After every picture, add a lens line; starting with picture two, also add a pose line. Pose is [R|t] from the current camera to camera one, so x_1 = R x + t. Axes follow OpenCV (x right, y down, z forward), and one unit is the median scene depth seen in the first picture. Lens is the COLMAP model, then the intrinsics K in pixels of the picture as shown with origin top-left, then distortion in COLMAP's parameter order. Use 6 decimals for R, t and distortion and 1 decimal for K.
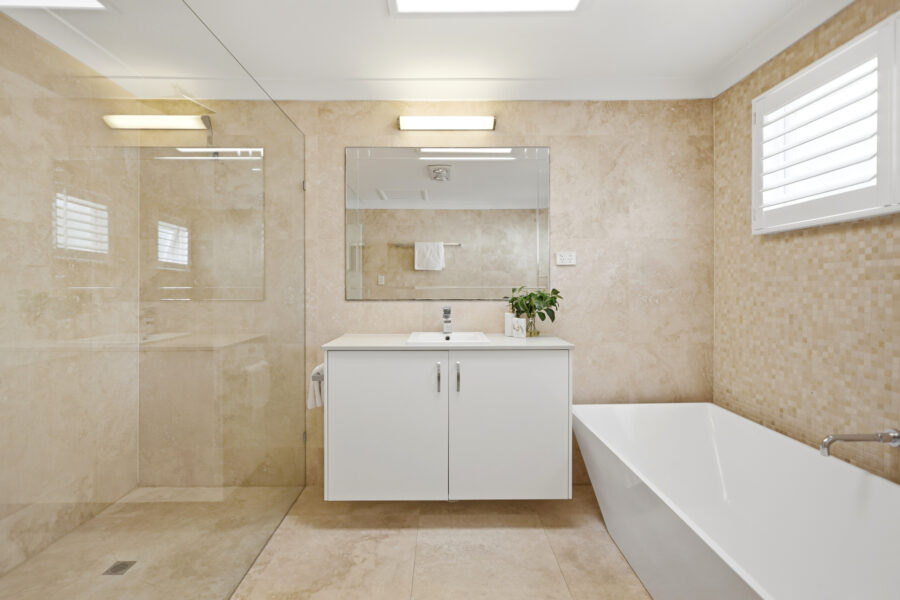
lens RADIAL K [[421.1, 0, 449.2], [0, 421.1, 293.7], [0, 0, 1]] dist [0.002468, -0.000669]
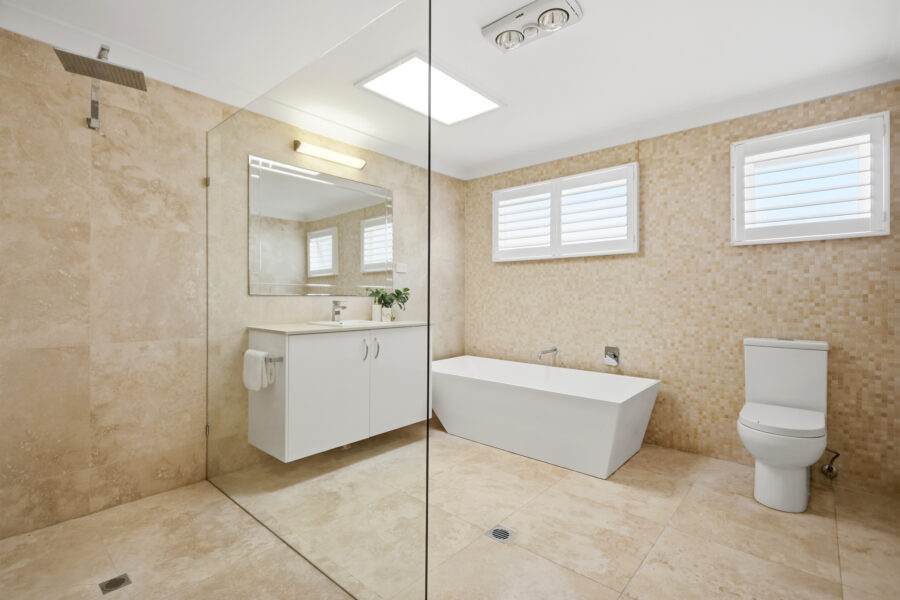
lens RADIAL K [[421.1, 0, 445.7], [0, 421.1, 300.5], [0, 0, 1]] dist [0.002468, -0.000669]
pose [[0.669381, -0.000757, 0.742919, -0.782285], [0.004584, 0.999985, -0.003112, 0.038647], [-0.742906, 0.005489, 0.669374, -0.110374]]
